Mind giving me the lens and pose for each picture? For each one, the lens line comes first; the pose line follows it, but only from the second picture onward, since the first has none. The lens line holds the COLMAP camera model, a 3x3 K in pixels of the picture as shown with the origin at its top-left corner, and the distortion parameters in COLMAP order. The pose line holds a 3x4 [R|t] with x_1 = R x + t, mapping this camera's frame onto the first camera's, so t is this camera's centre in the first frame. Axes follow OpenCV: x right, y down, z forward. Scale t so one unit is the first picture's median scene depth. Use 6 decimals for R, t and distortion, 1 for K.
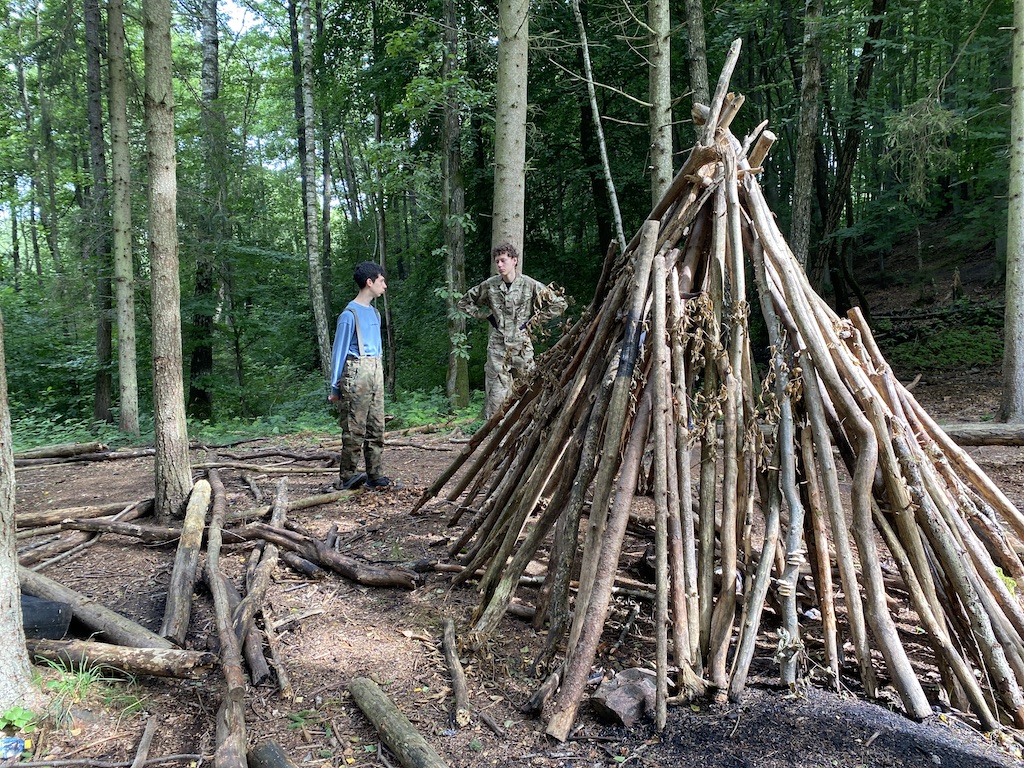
lens RADIAL K [[776.6, 0, 509.8], [0, 776.6, 381.3], [0, 0, 1]] dist [0.034005, -0.025518]
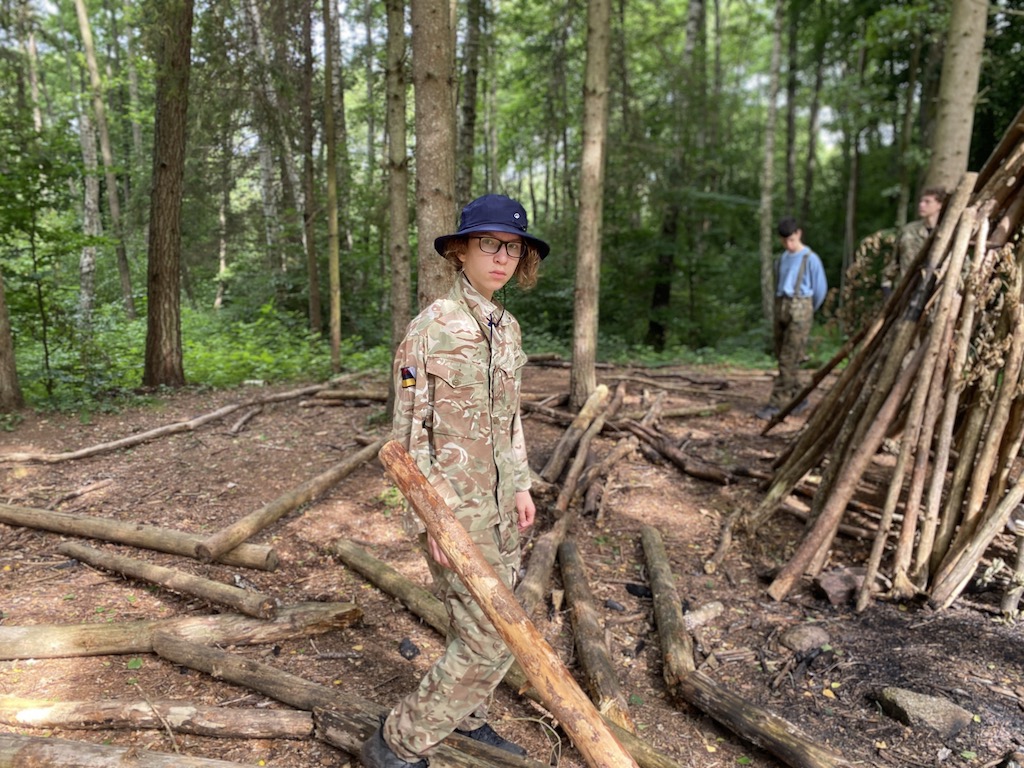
lens RADIAL K [[776.6, 0, 510.8], [0, 776.6, 387.2], [0, 0, 1]] dist [0.034005, -0.025518]
pose [[0.817561, 0.115191, -0.564203, 0.271603], [-0.068081, 0.992252, 0.103931, 0.008634], [0.571803, -0.046559, 0.819069, -0.192601]]
